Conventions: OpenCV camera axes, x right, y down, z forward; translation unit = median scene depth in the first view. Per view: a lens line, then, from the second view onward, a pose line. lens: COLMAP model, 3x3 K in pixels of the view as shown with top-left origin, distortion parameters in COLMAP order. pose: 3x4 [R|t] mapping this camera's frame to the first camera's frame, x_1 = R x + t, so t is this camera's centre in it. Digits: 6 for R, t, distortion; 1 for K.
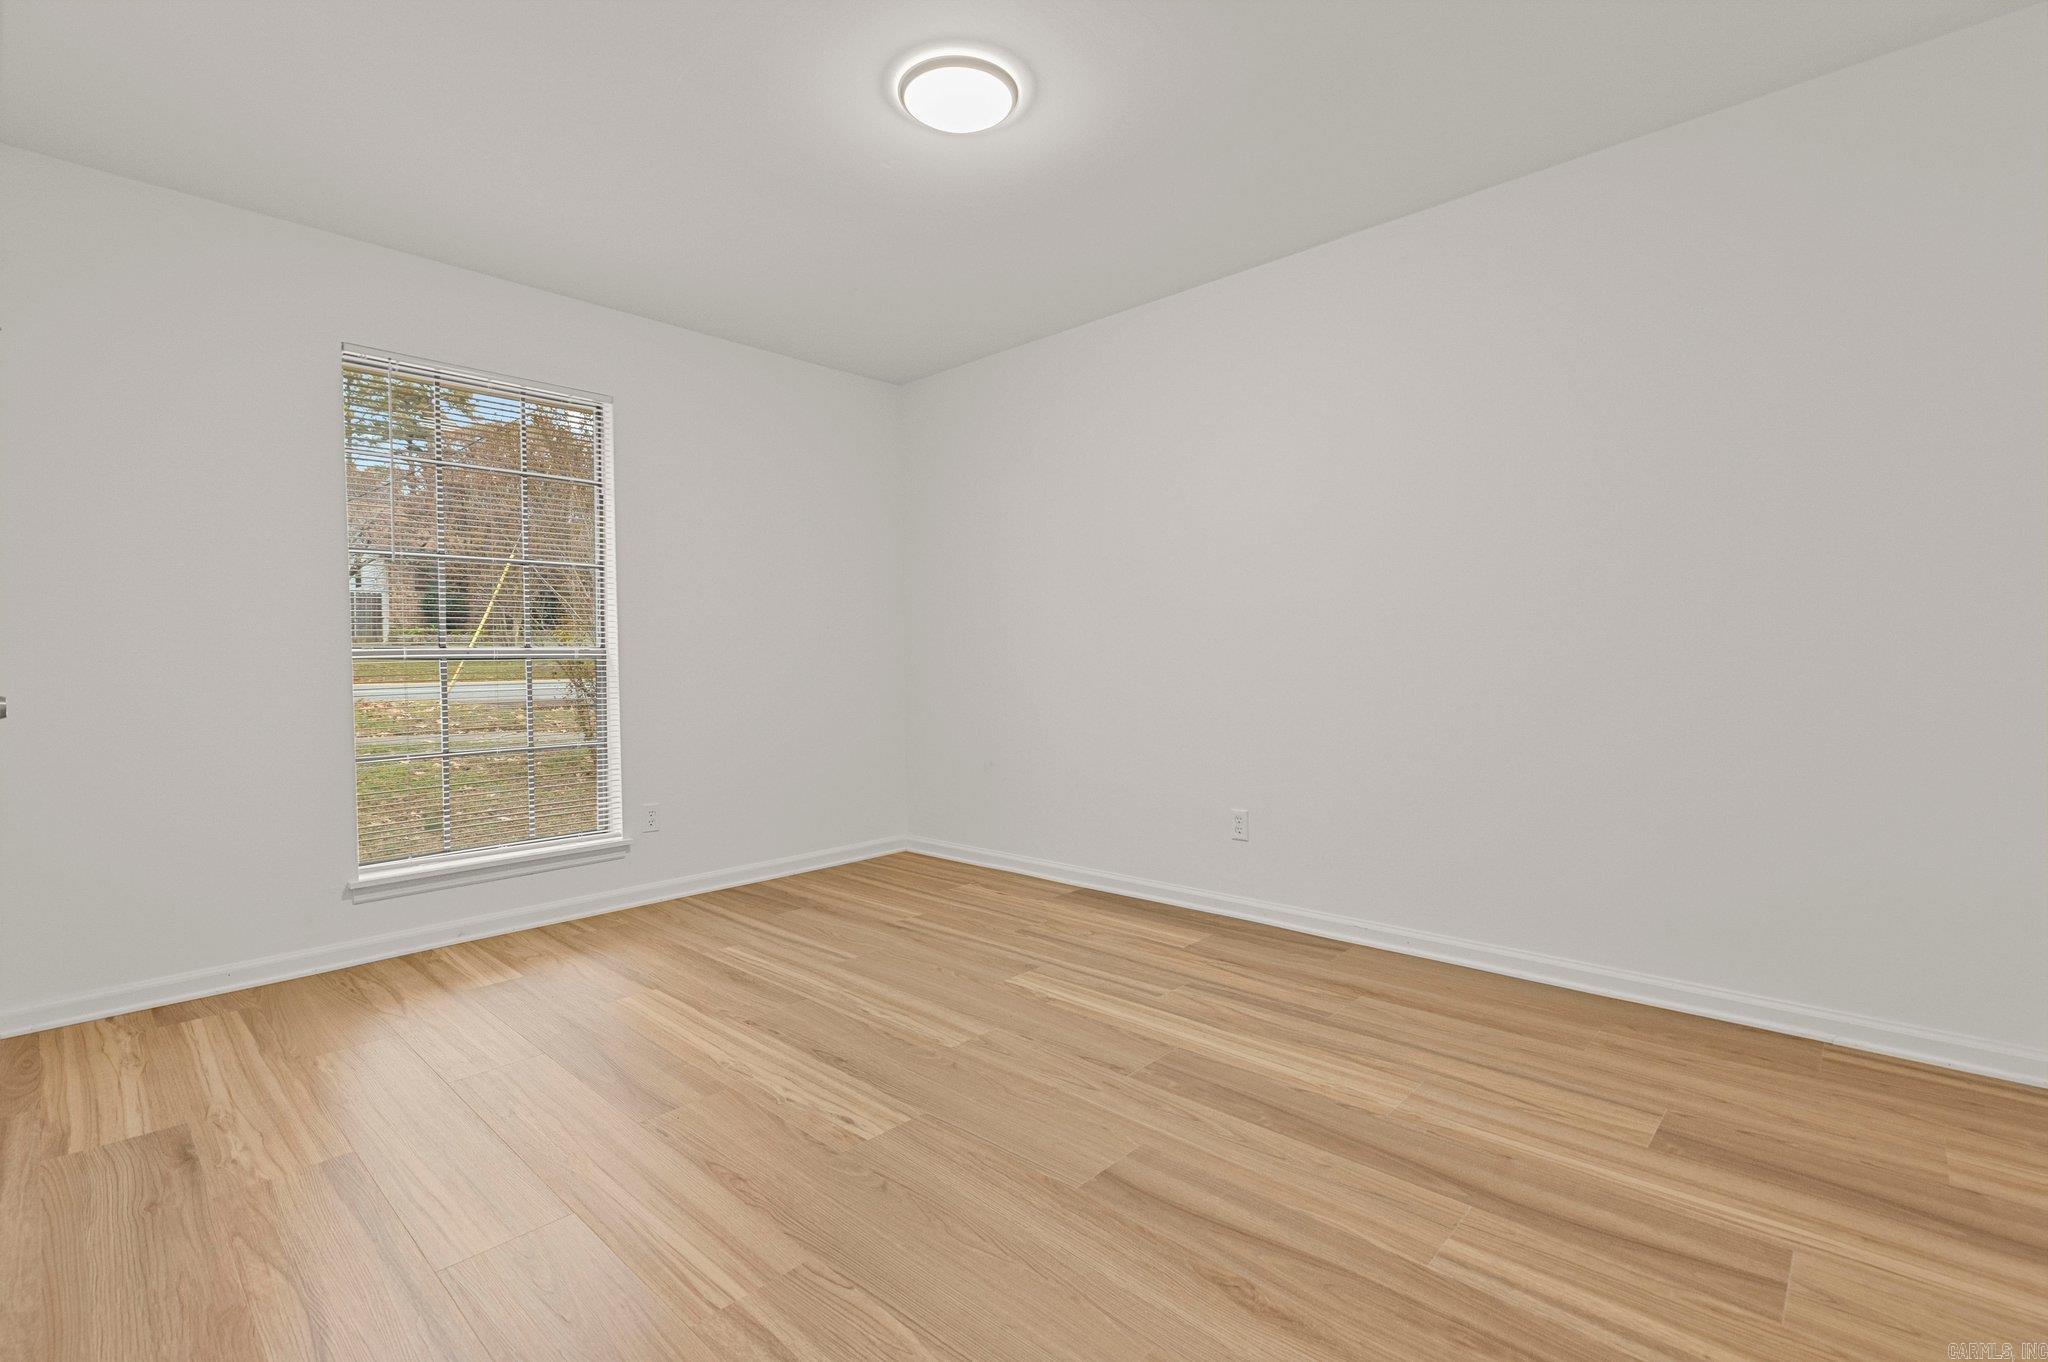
lens RADIAL K [[923.0, 0, 1030.8], [0, 923.0, 675.7], [0, 0, 1]] dist [0.006932, -0.001051]
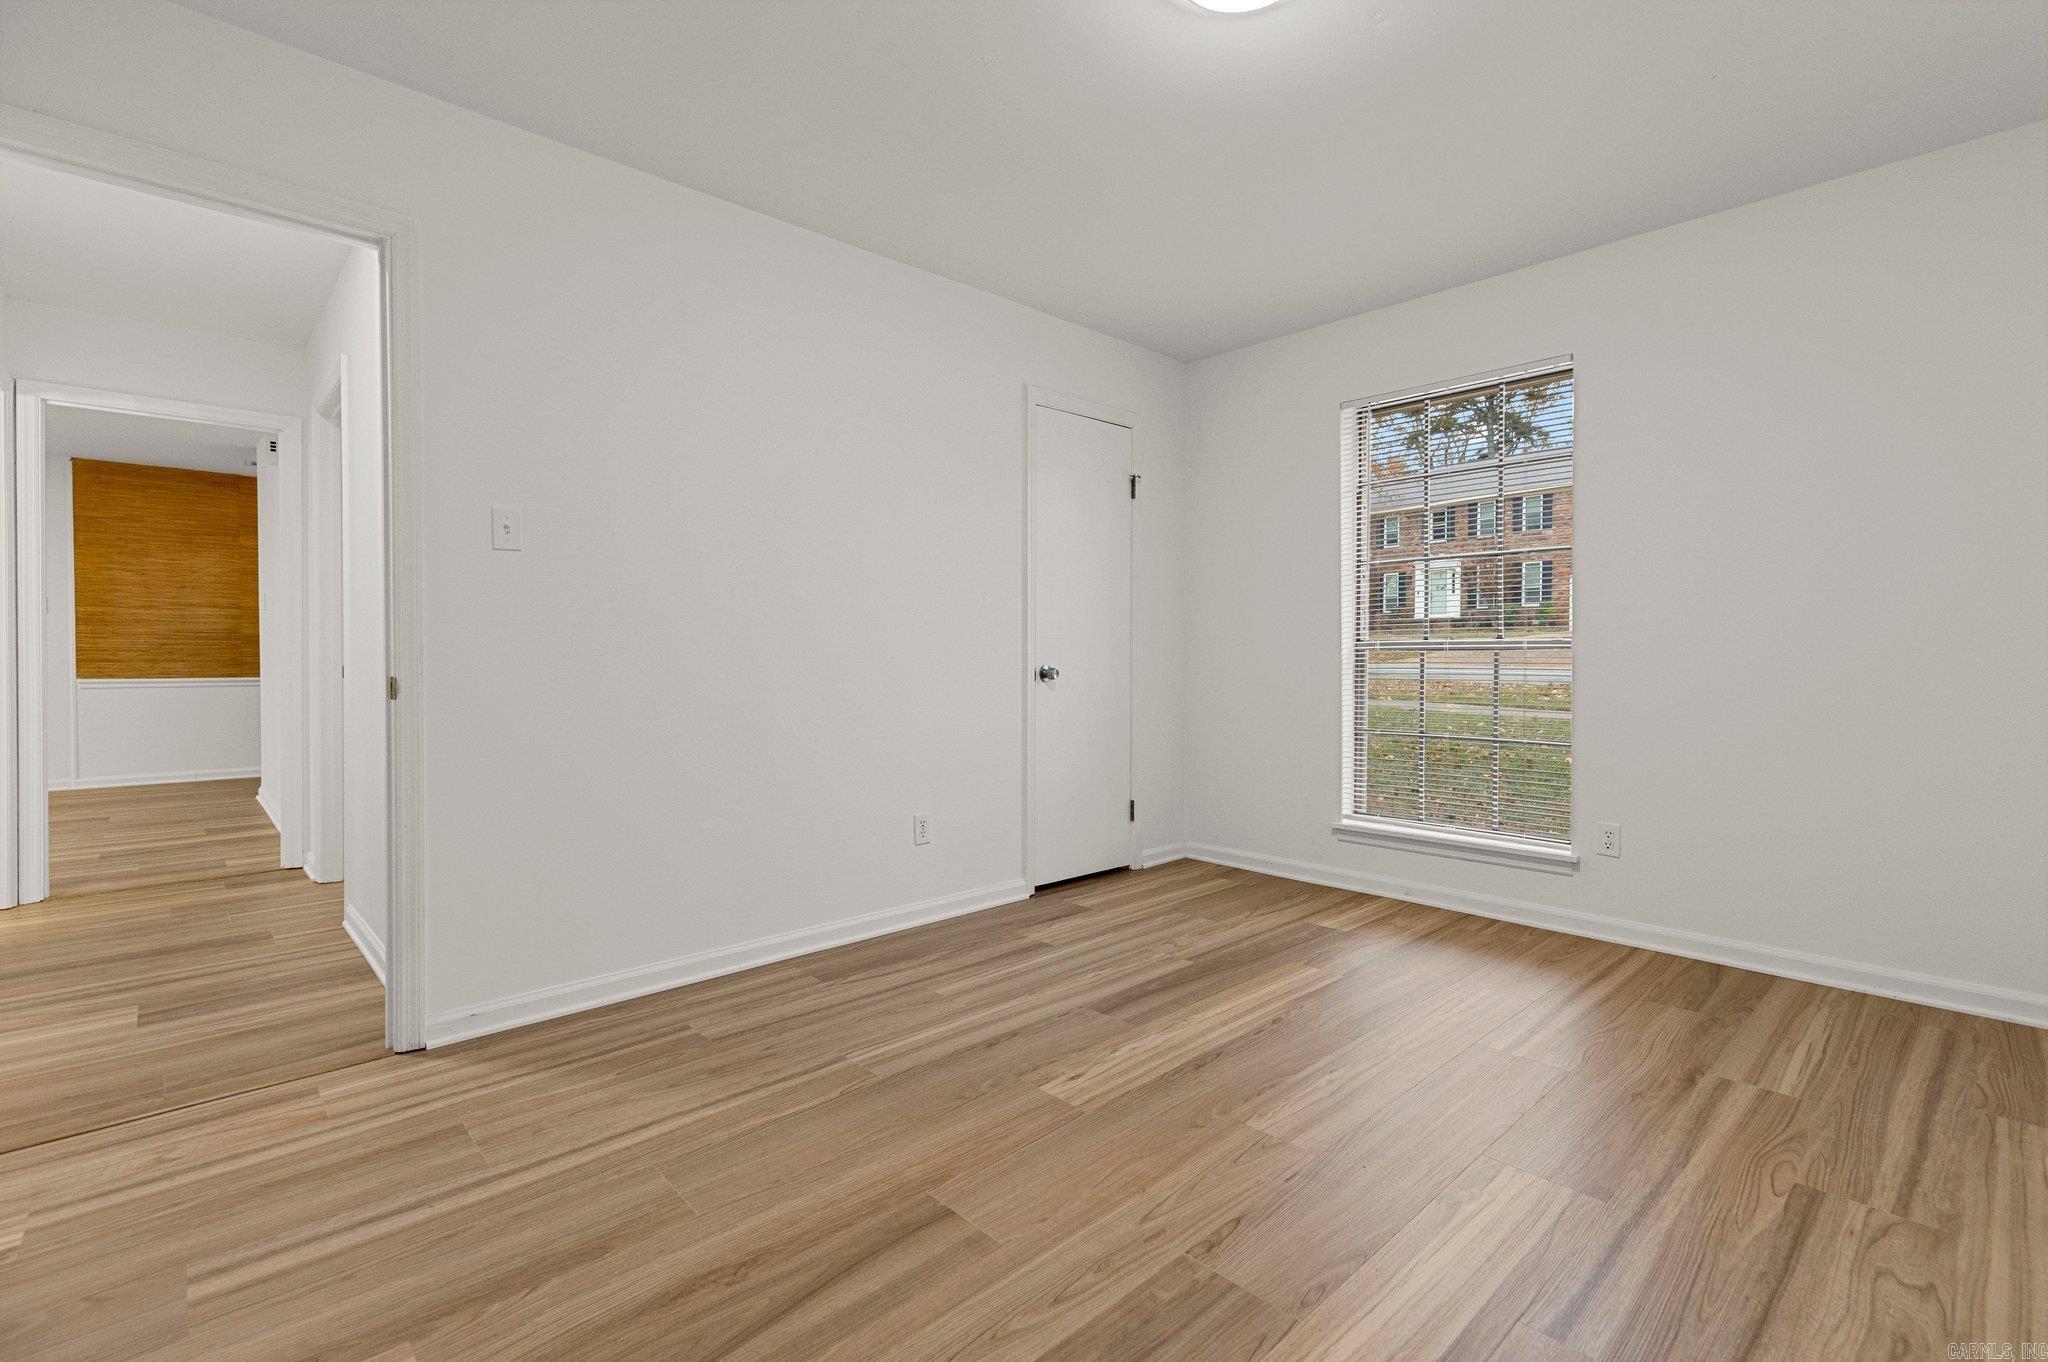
lens RADIAL K [[923.0, 0, 1028.6], [0, 923.0, 682.7], [0, 0, 1]] dist [0.006932, -0.001051]
pose [[-0.078069, 0.040020, -0.996144, 0.570387], [-0.014215, 0.999048, 0.041250, -0.019137], [0.996847, 0.017380, -0.077426, 0.666370]]
